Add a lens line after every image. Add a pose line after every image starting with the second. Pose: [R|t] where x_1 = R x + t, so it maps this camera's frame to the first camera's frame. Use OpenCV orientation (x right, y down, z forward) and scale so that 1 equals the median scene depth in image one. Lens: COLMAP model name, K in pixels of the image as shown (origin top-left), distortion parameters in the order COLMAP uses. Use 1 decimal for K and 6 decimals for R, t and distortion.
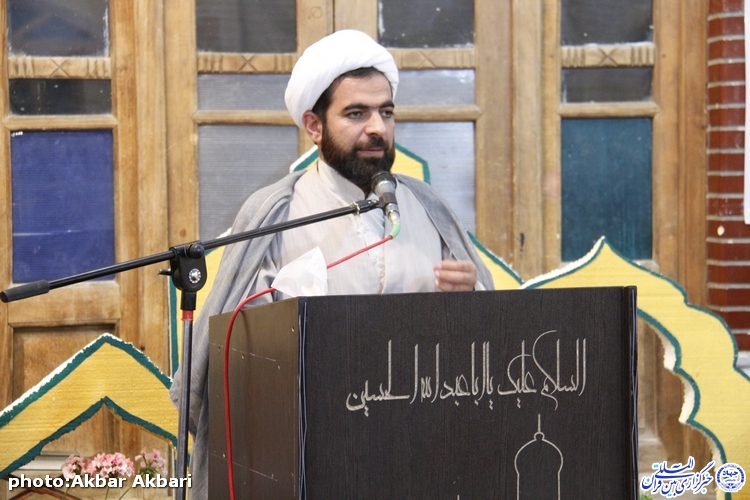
lens RADIAL K [[2411.4, 0, 375.0], [0, 2411.4, 250.0], [0, 0, 1]] dist [0.880266, -0.175960]
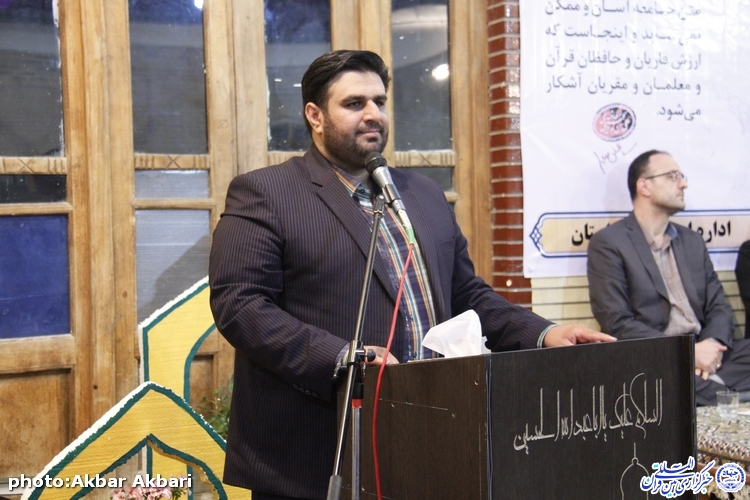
lens RADIAL K [[1451.2, 0, 375.0], [0, 1451.2, 250.0], [0, 0, 1]] dist [0.326251, 0.146033]
pose [[0.949389, -0.015661, 0.313712, -0.195903], [0.023141, 0.999529, -0.020133, -0.011828], [-0.313249, 0.026373, 0.949305, 0.228833]]
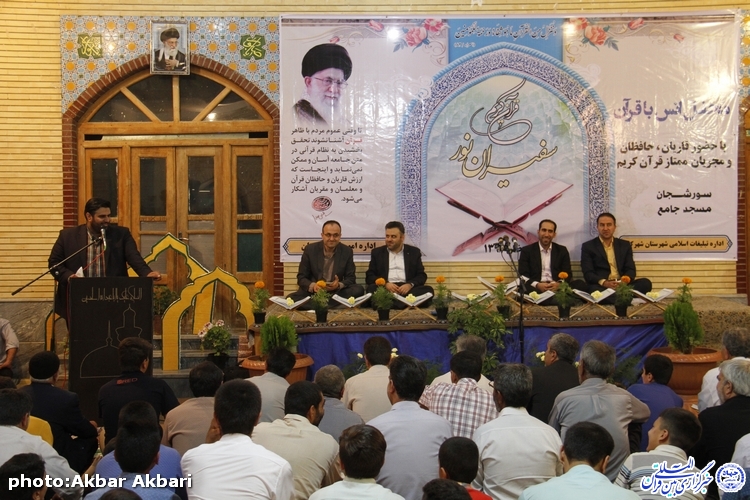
lens RADIAL K [[1081.6, 0, 418.9], [0, 1081.6, 250.2], [0, 0, 1]] dist [0.097857, 0.052926]
pose [[0.990606, 0.007120, -0.136558, 0.592743], [-0.010024, 0.999738, -0.020591, 0.003091], [0.136376, 0.021766, 0.990418, -0.626616]]
